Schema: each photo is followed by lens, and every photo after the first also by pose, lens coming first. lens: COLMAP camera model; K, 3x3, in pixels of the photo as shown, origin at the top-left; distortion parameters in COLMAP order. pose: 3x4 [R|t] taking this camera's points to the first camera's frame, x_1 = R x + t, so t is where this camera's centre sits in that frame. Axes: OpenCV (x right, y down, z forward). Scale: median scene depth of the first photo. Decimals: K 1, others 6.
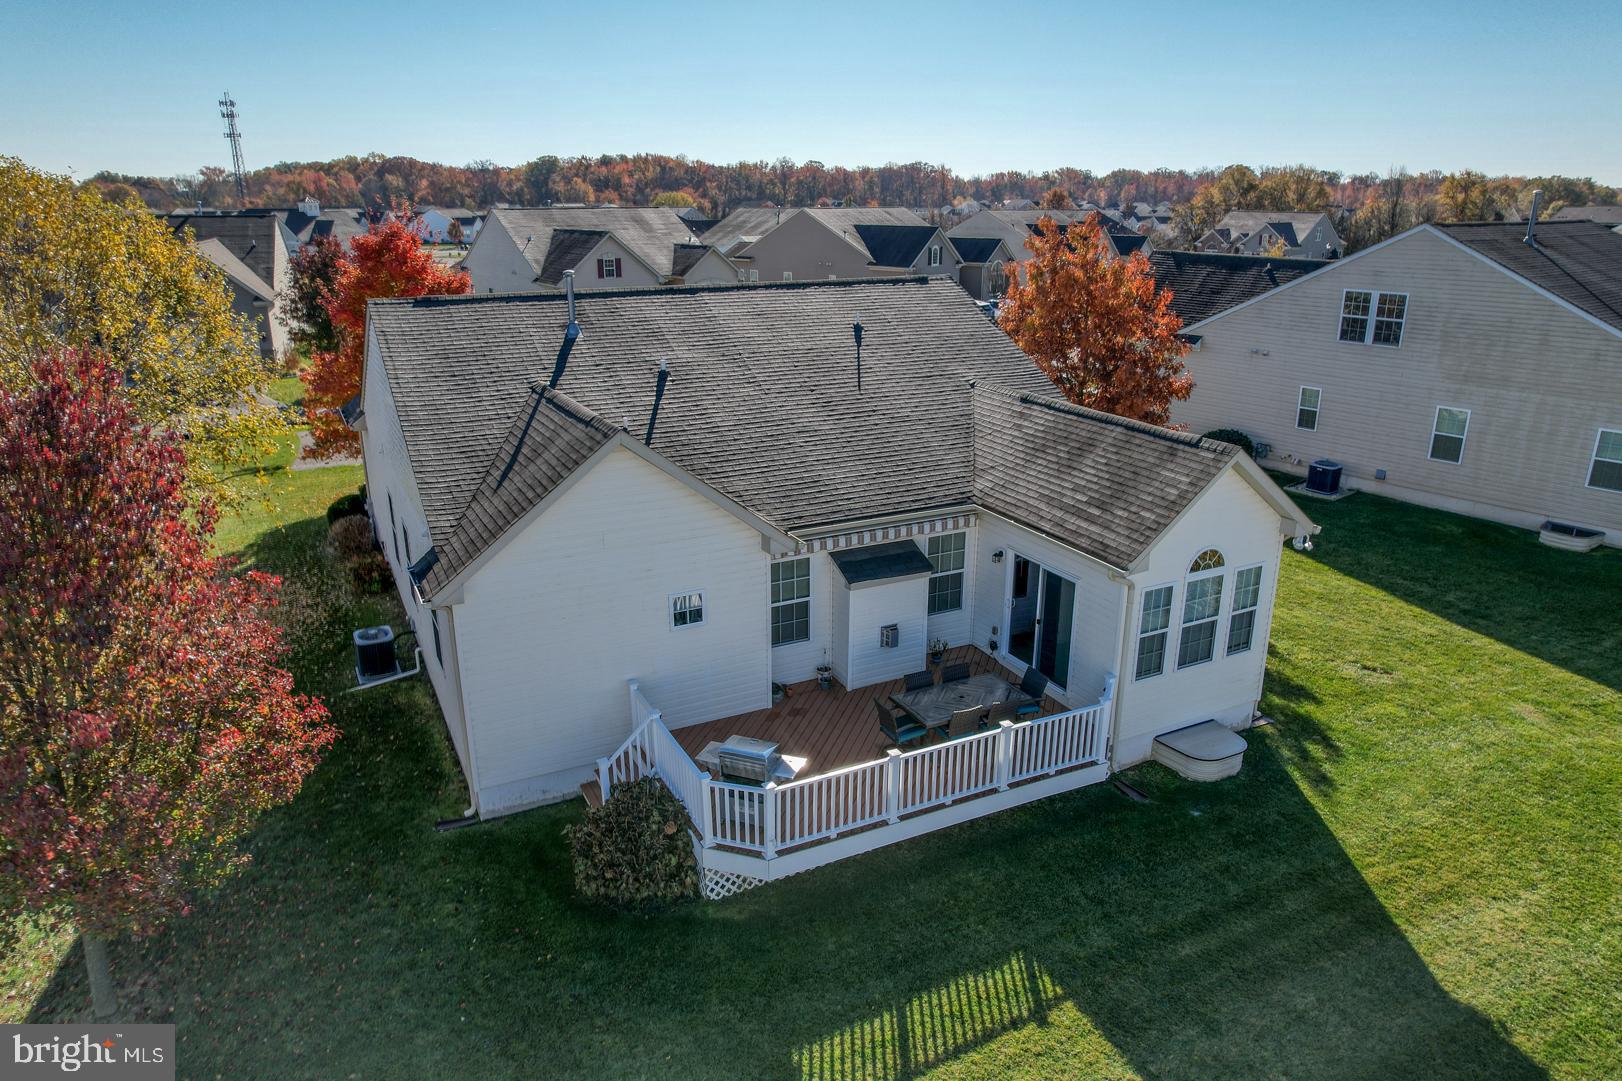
lens RADIAL K [[1073.6, 0, 811.0], [0, 1073.6, 540.5], [0, 0, 1]] dist [-0.088789, 0.084283]
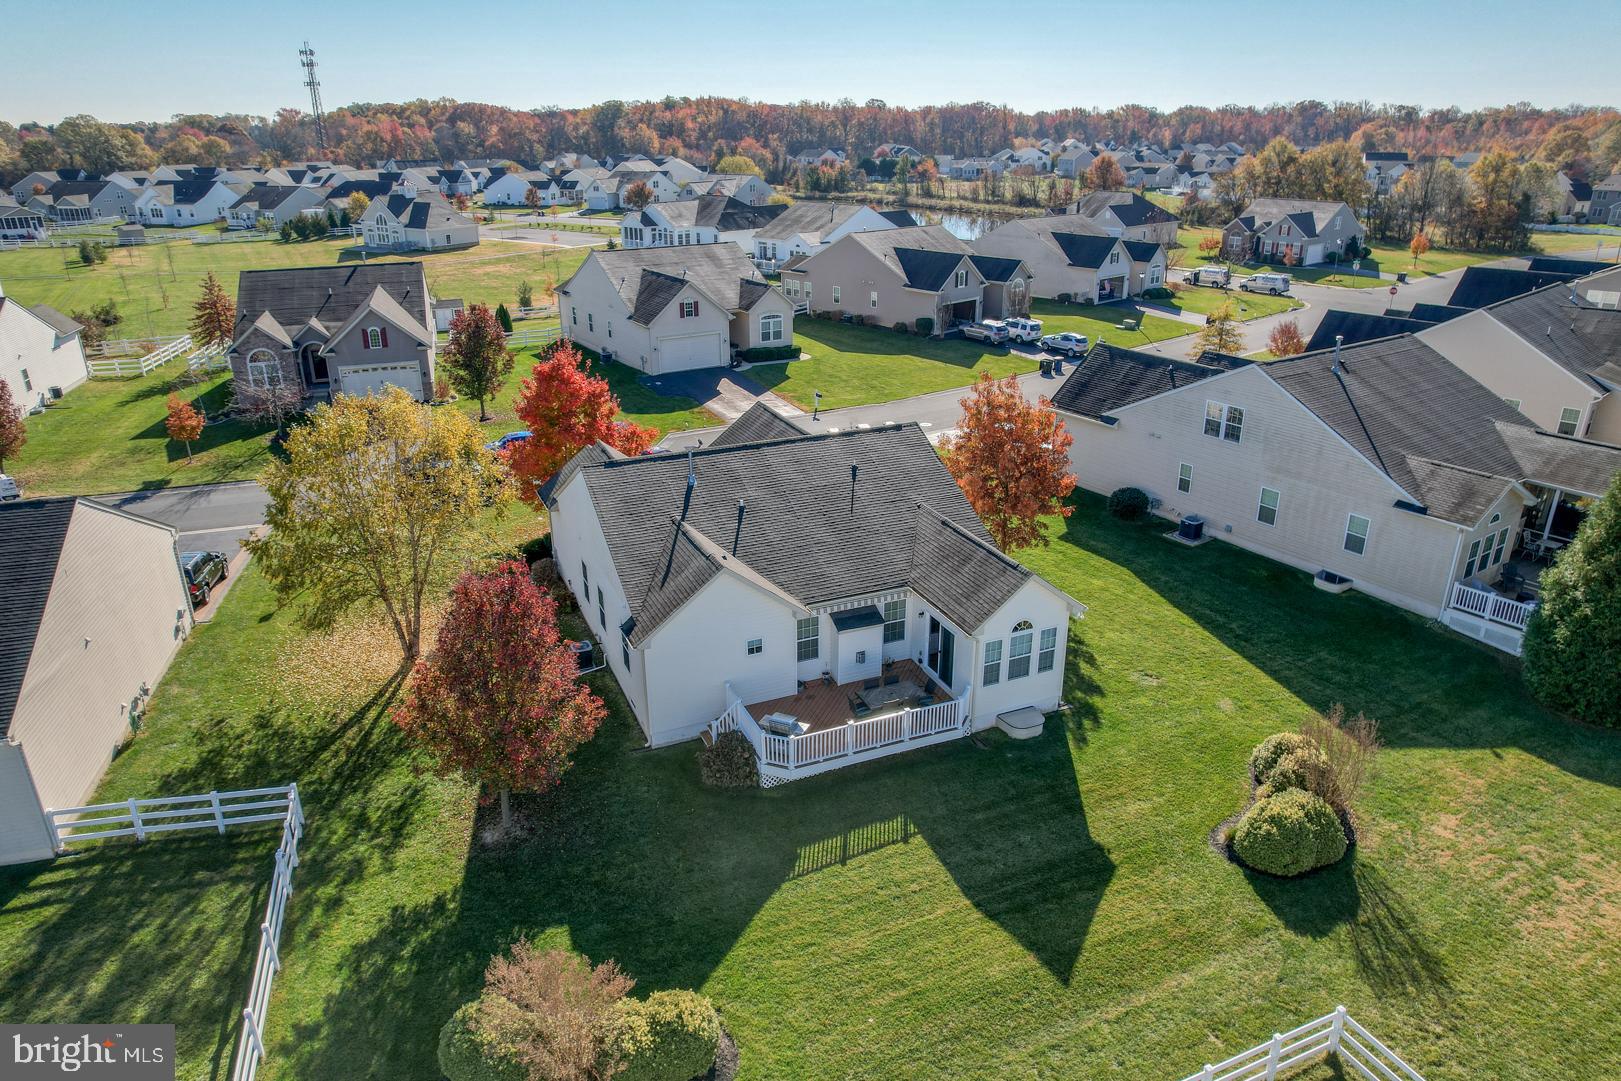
lens RADIAL K [[1109.0, 0, 811.8], [0, 1109.0, 518.1], [0, 0, 1]] dist [-0.066864, 0.059665]
pose [[0.998404, 0.016185, -0.054115, 0.084146], [-0.013499, 0.998676, 0.049631, -0.237688], [0.054847, -0.048822, 0.997300, -0.888446]]
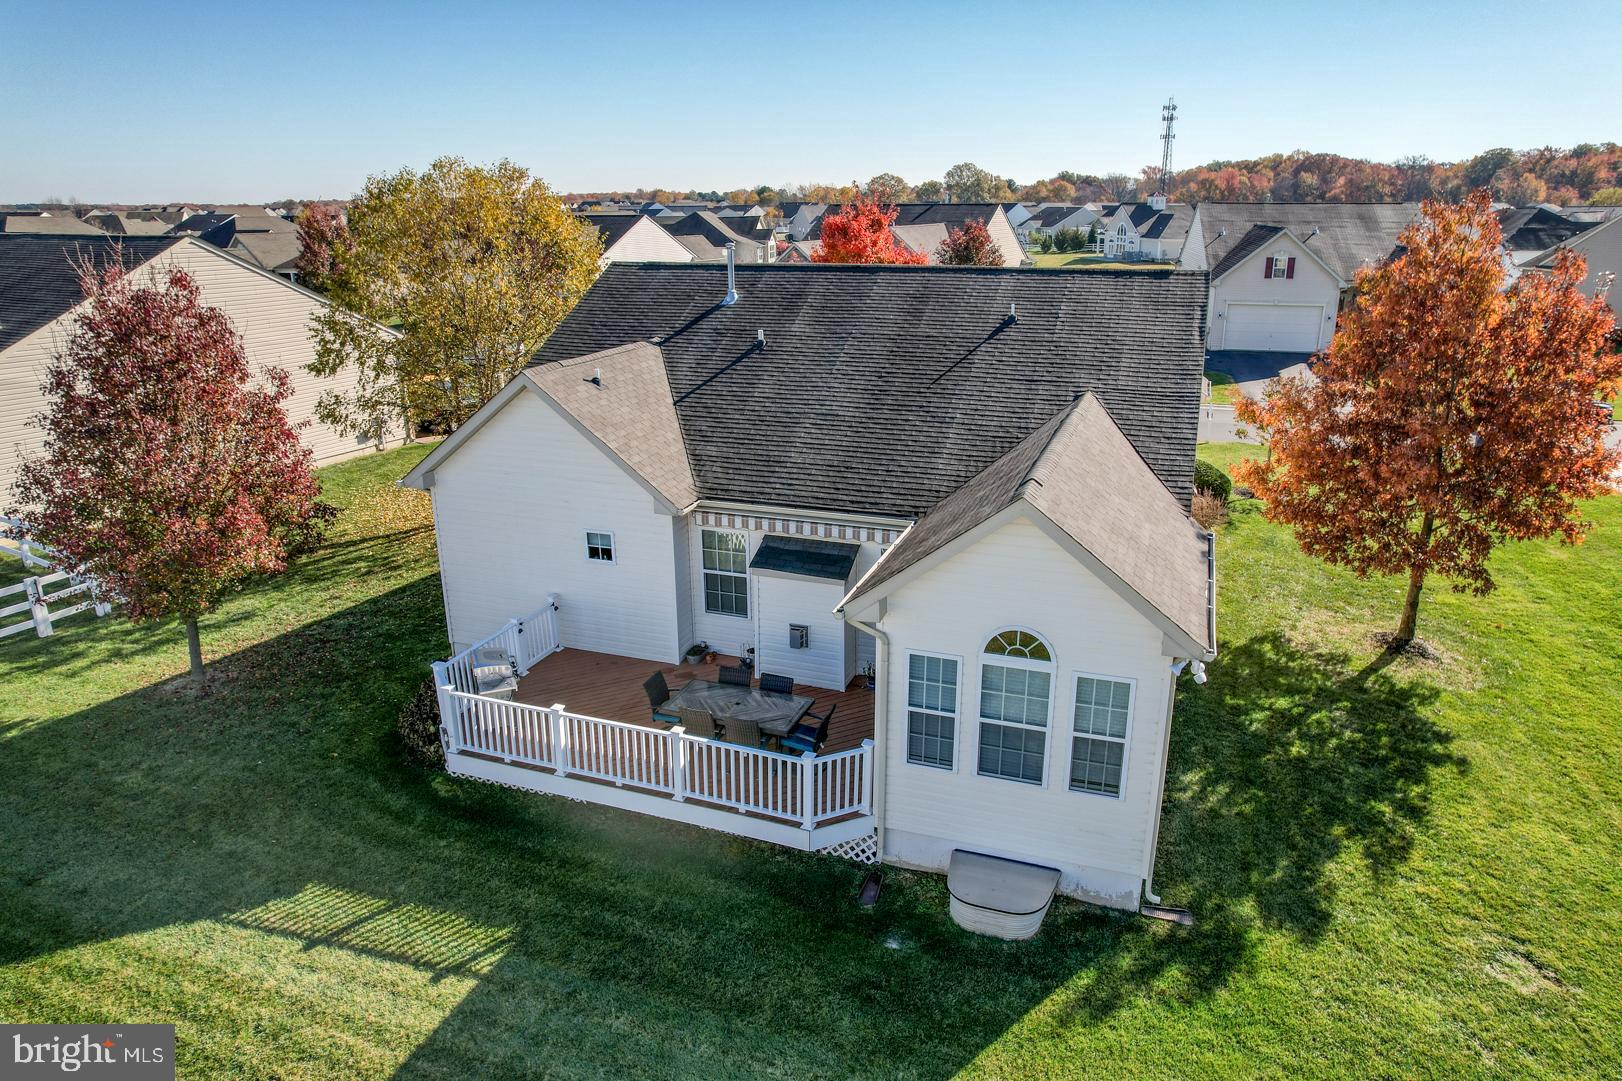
lens RADIAL K [[1073.6, 0, 811.0], [0, 1073.6, 540.5], [0, 0, 1]] dist [-0.088789, 0.084283]
pose [[0.674318, 0.219961, -0.704920, 0.685387], [-0.219723, 0.971134, 0.092844, -0.077615], [0.704994, 0.092281, 0.703184, 0.321177]]
